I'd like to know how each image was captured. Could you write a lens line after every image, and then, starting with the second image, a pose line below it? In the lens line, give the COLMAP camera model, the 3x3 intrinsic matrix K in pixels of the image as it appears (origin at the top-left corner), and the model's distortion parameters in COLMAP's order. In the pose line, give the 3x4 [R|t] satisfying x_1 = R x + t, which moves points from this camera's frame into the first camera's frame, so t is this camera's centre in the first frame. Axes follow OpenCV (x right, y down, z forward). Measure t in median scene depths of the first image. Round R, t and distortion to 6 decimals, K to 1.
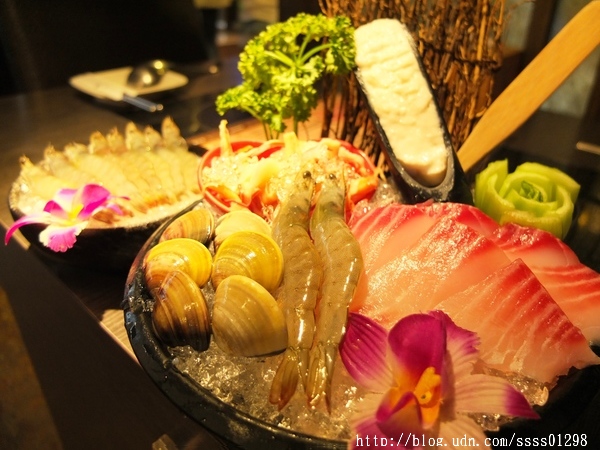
lens RADIAL K [[468.2, 0, 311.2], [0, 468.2, 206.6], [0, 0, 1]] dist [-0.058641, 0.003155]
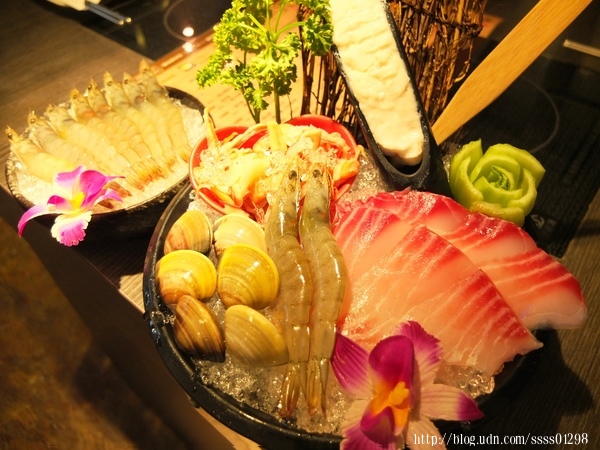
lens RADIAL K [[468.2, 0, 311.2], [0, 468.2, 206.6], [0, 0, 1]] dist [-0.058641, 0.003155]
pose [[0.997437, -0.070507, 0.012169, 0.015607], [0.063480, 0.950515, 0.304126, -0.323879], [-0.033009, -0.302574, 0.952554, -0.043204]]
